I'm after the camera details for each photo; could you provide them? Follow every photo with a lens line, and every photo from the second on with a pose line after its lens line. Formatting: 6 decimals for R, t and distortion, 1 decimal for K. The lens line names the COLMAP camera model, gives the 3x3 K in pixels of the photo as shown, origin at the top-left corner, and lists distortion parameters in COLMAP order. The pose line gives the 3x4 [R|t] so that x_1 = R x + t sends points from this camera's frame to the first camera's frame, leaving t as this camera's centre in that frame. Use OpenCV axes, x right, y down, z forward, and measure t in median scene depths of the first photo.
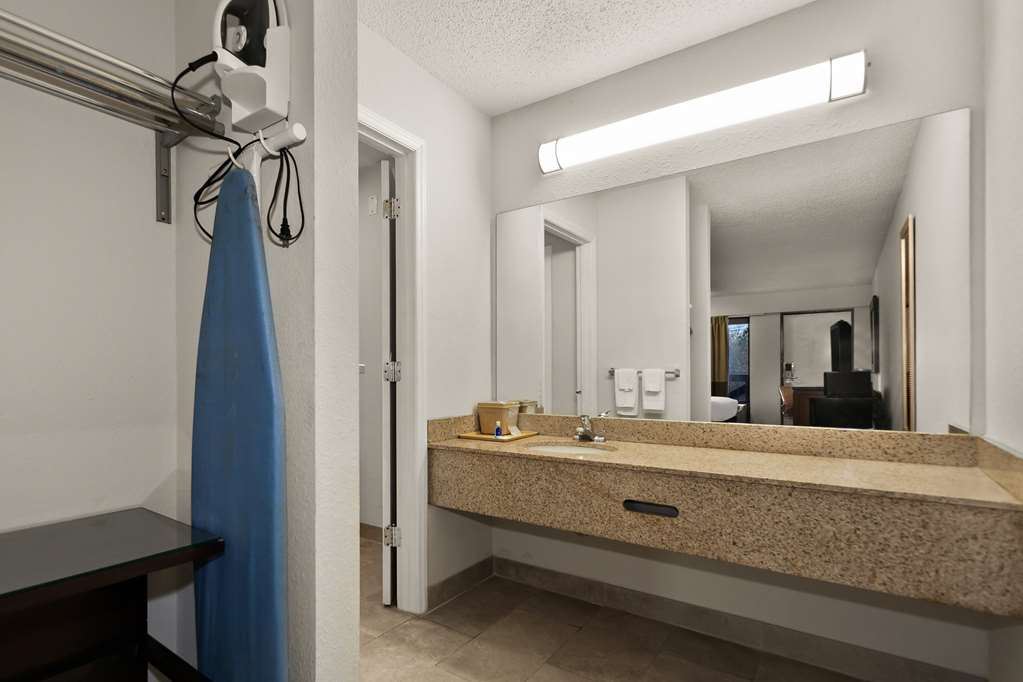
lens RADIAL K [[480.4, 0, 493.8], [0, 480.4, 373.0], [0, 0, 1]] dist [0.002396, 0.002107]
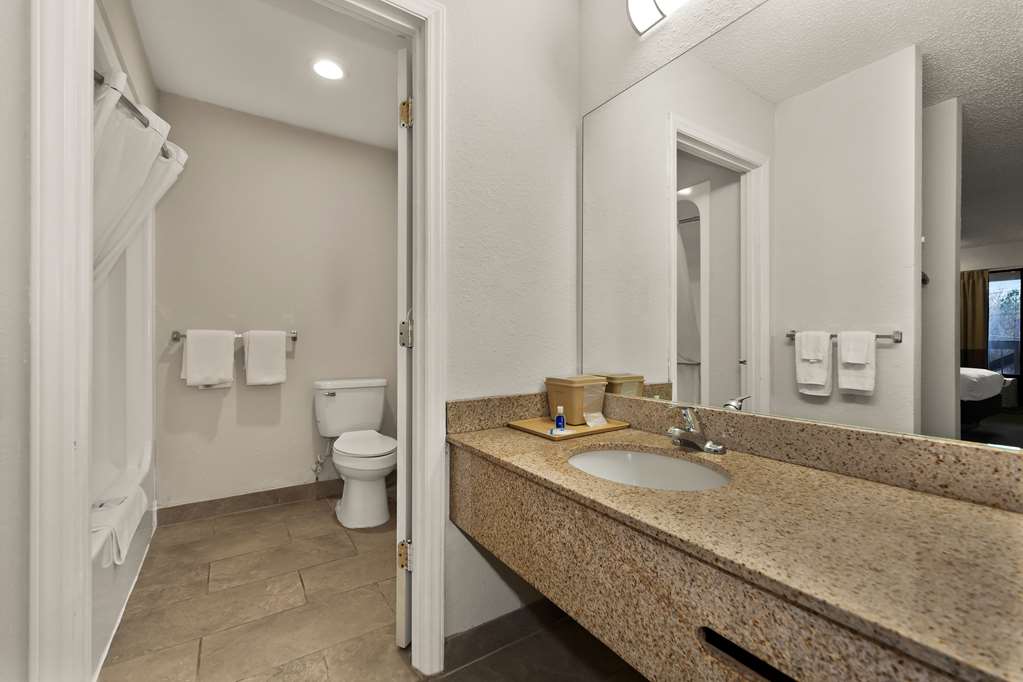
lens RADIAL K [[436.4, 0, 532.9], [0, 436.4, 341.8], [0, 0, 1]] dist [0.010550, -0.001223]
pose [[0.940516, 0.005089, -0.339712, 0.191735], [-0.002339, 0.999961, 0.008503, 0.003376], [0.339742, -0.007203, 0.940491, 0.421314]]
